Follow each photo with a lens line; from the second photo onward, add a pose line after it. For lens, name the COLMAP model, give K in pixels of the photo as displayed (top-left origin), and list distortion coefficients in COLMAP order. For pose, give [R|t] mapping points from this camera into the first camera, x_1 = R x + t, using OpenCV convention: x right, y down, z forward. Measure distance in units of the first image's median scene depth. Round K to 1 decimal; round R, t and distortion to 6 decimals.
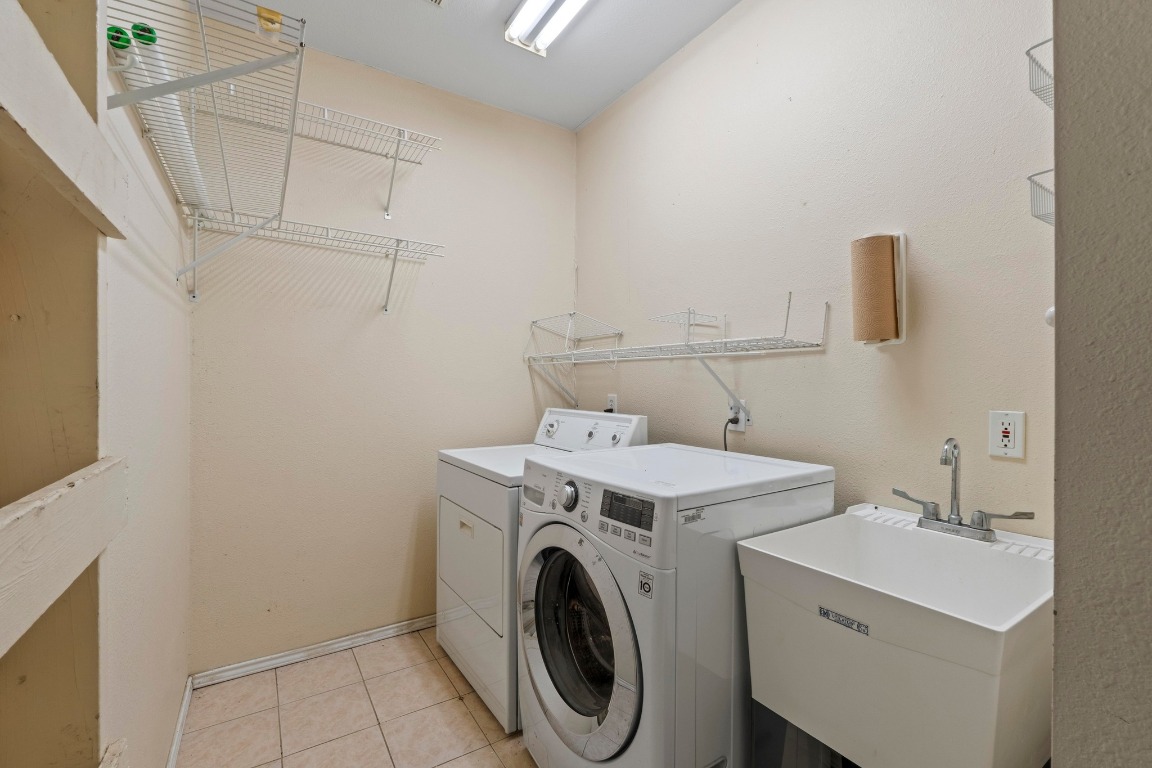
lens RADIAL K [[494.1, 0, 576.0], [0, 494.1, 384.0], [0, 0, 1]] dist [-0.001337, -0.000243]
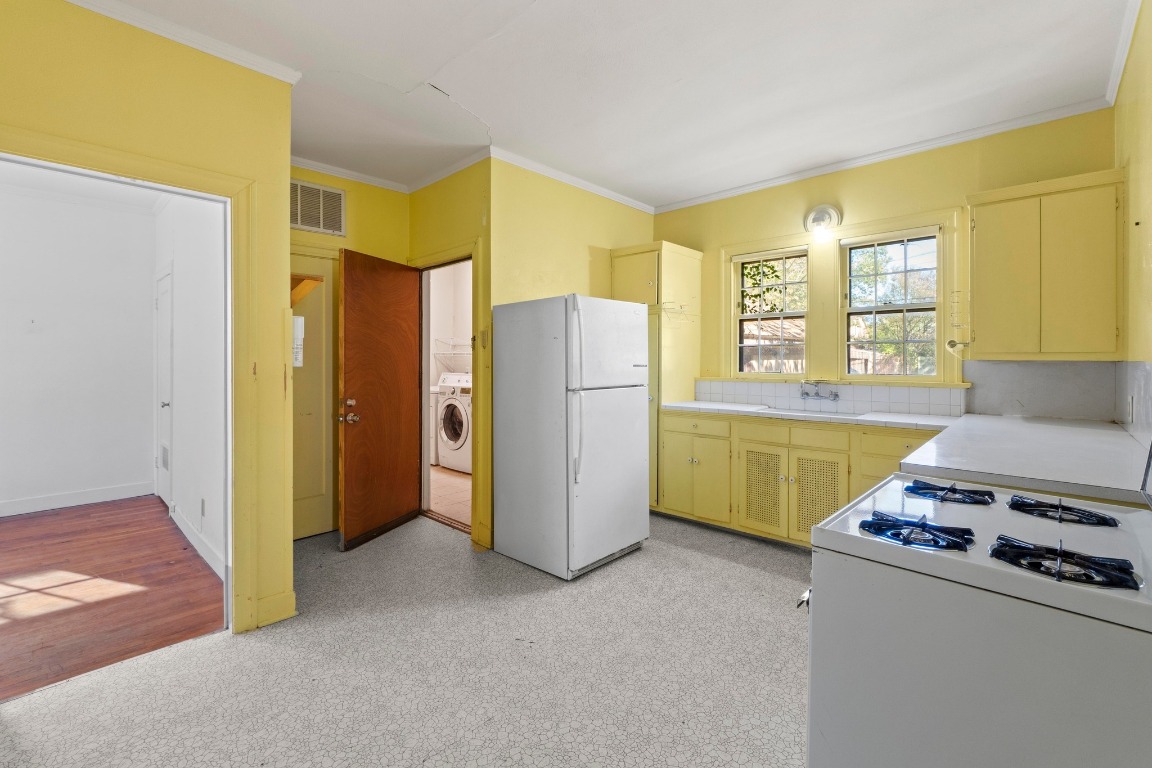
lens RADIAL K [[497.2, 0, 574.8], [0, 497.2, 355.2], [0, 0, 1]] dist [-0.000977, -0.000084]
pose [[0.969690, 0.001607, 0.244334, -0.038937], [-0.000099, 0.999981, -0.006182, -0.050987], [-0.244339, 0.005970, 0.969672, -3.180278]]
